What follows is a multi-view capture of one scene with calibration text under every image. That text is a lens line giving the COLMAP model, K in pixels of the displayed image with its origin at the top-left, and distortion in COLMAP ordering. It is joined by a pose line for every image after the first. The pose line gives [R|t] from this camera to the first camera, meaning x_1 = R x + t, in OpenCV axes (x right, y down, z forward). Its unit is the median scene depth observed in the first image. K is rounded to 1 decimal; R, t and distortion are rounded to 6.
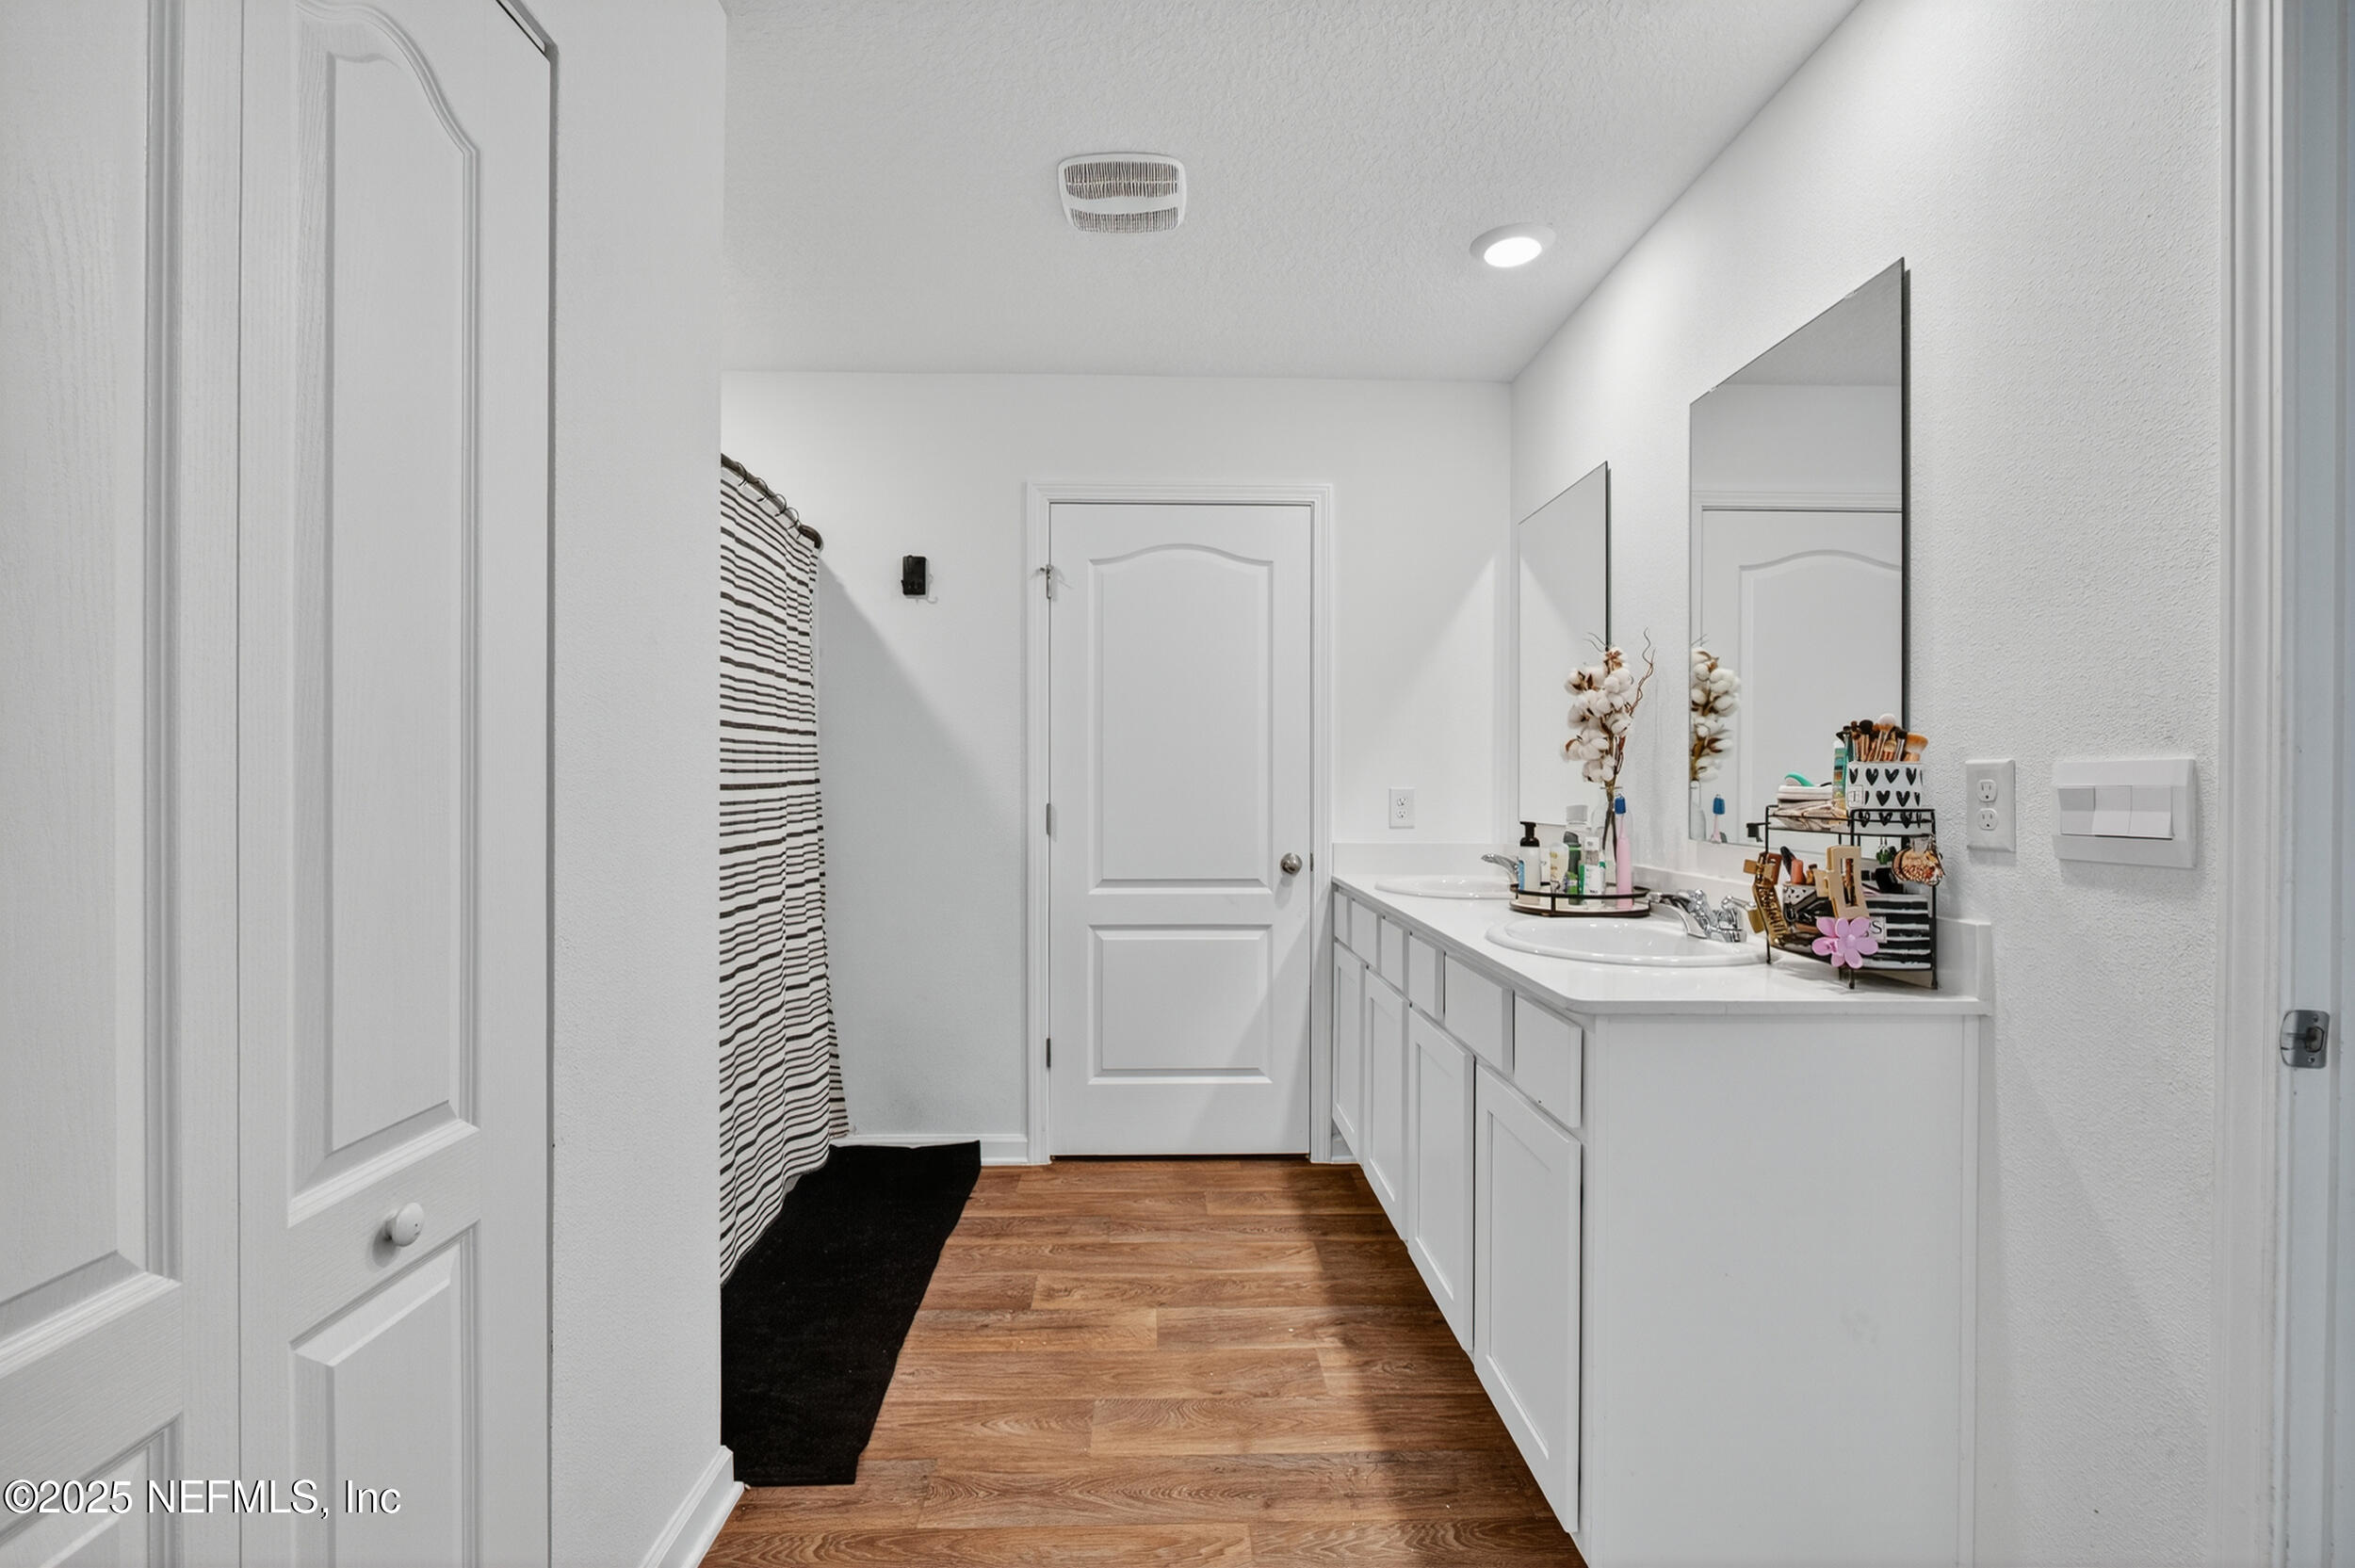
lens RADIAL K [[1036.6, 0, 1174.3], [0, 1036.6, 780.4], [0, 0, 1]] dist [-0.002900, -0.000231]
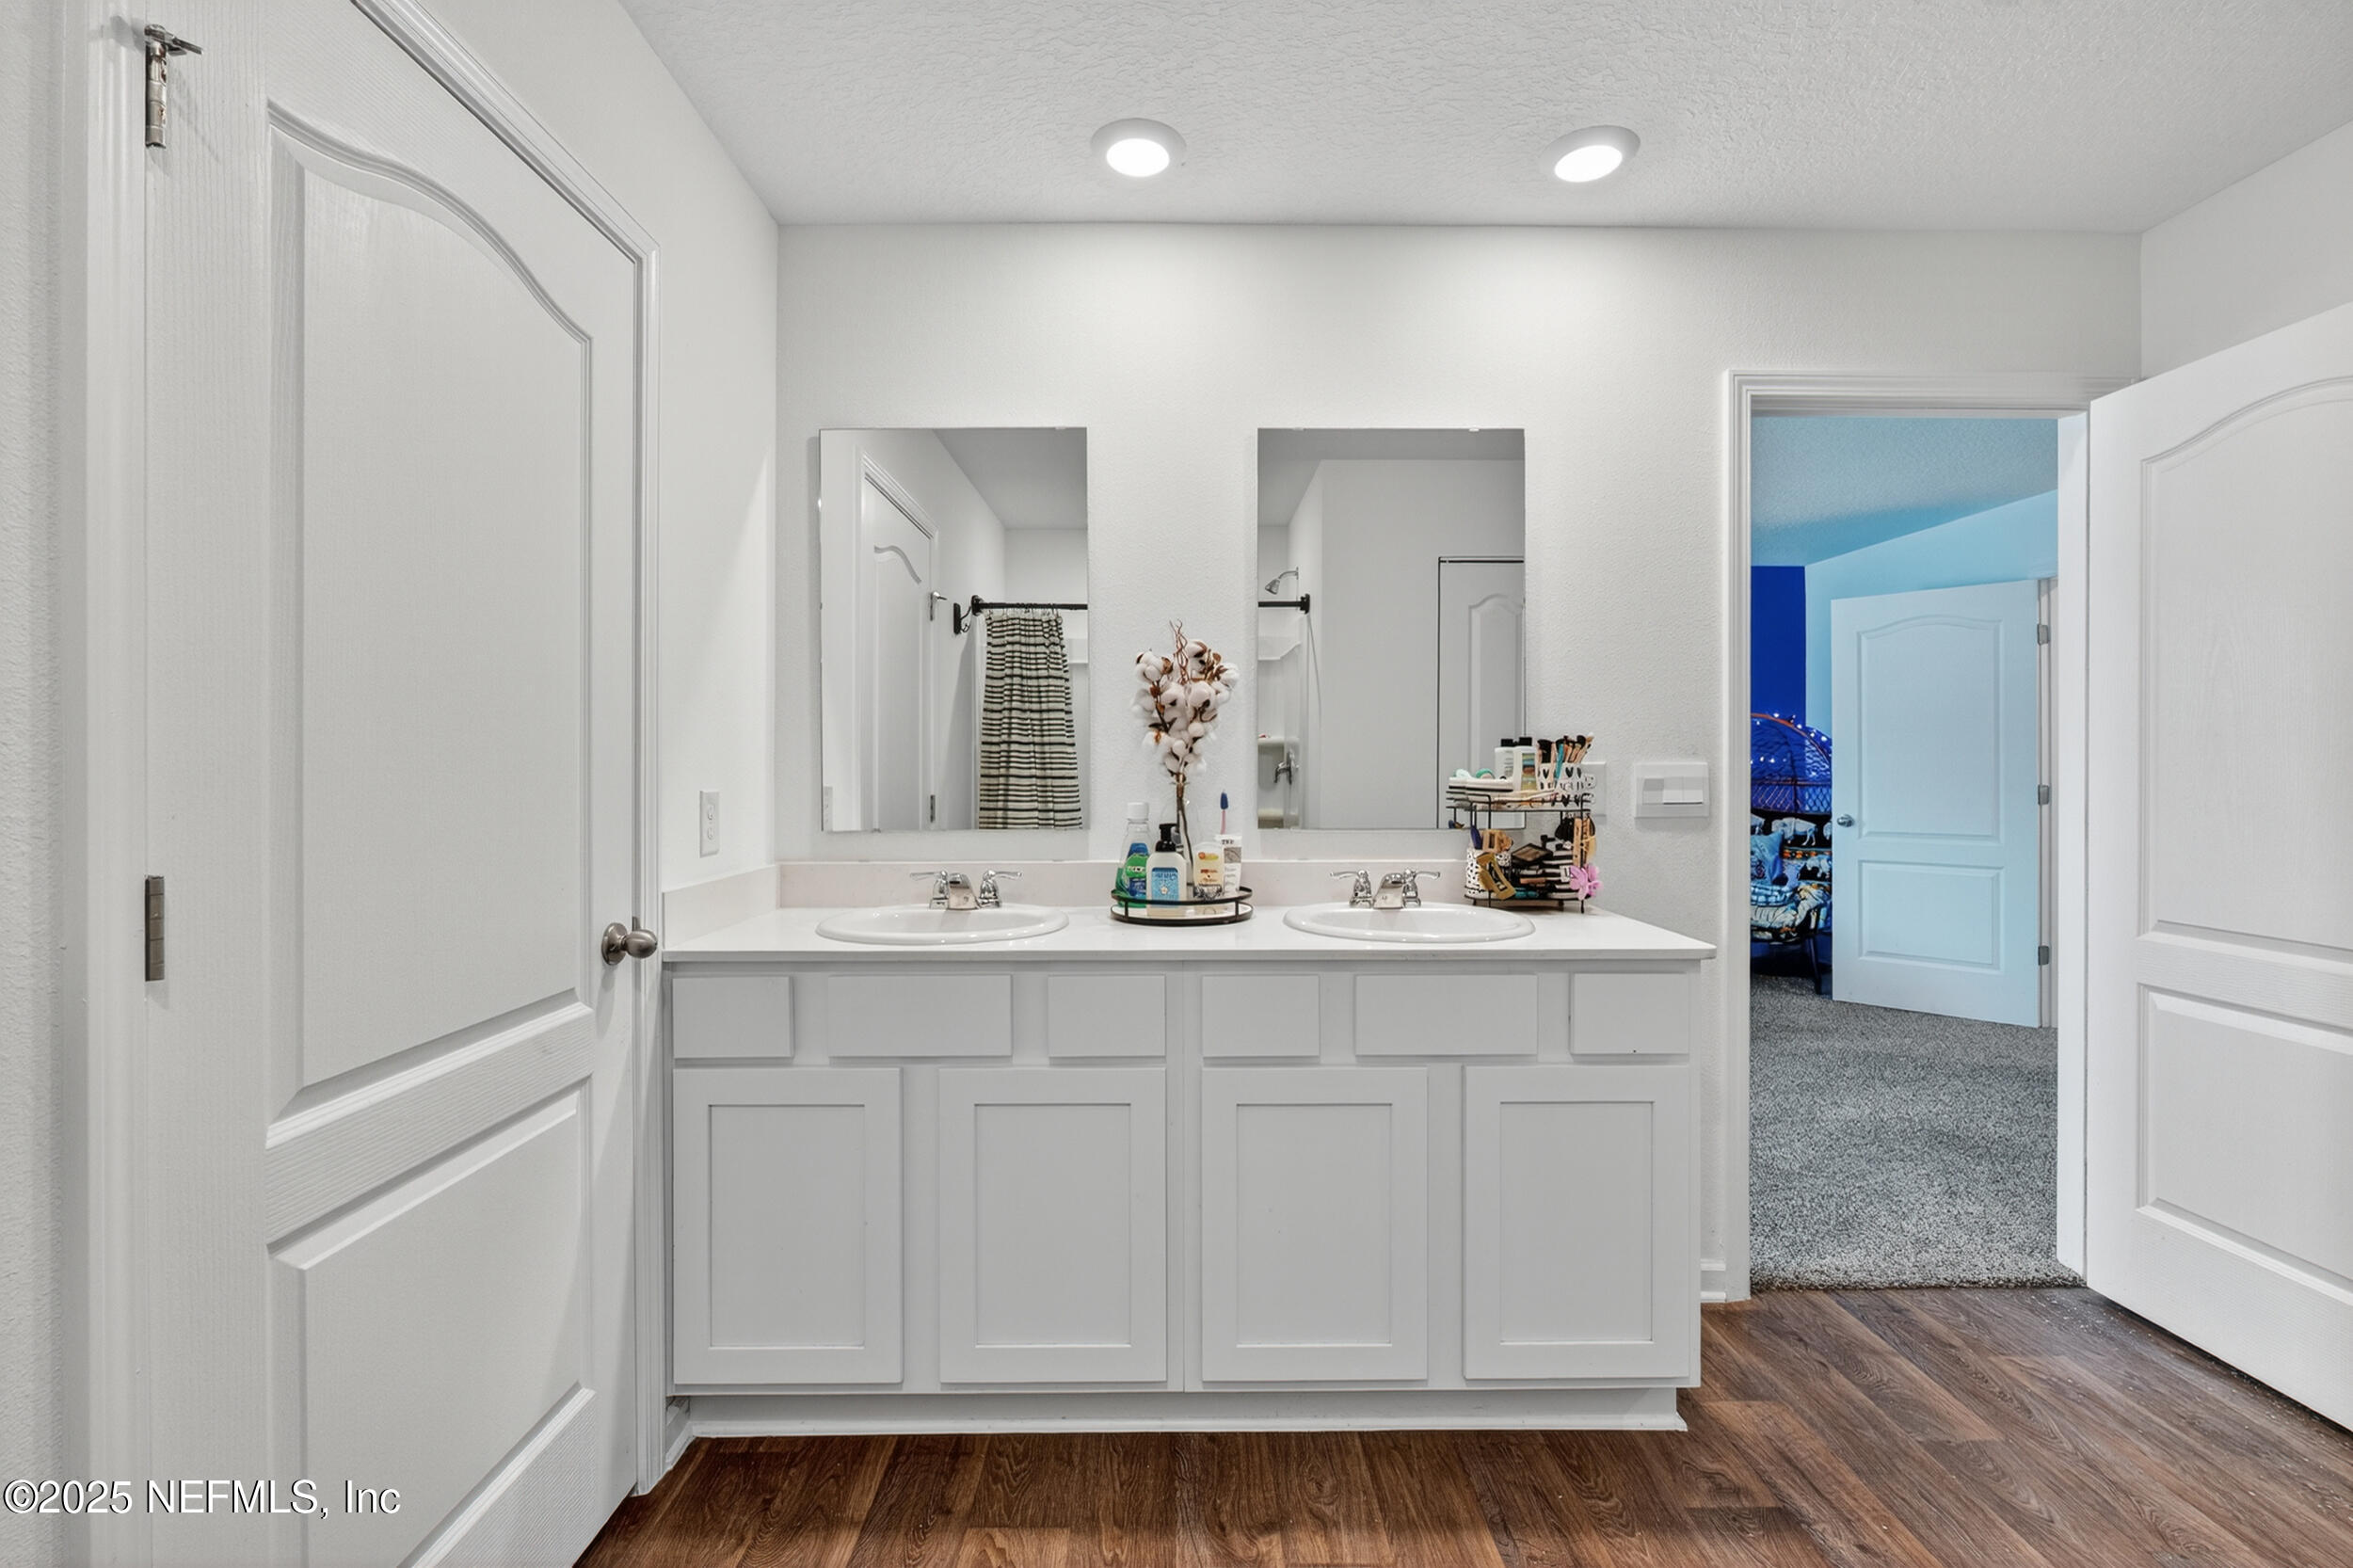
lens RADIAL K [[1035.8, 0, 1175.7], [0, 1035.8, 772.7], [0, 0, 1]] dist [-0.002900, -0.000231]
pose [[0.021138, -0.004291, 0.999767, -0.574341], [0.004350, 0.999982, 0.004200, -0.008241], [-0.999767, 0.004260, 0.021157, 1.037065]]
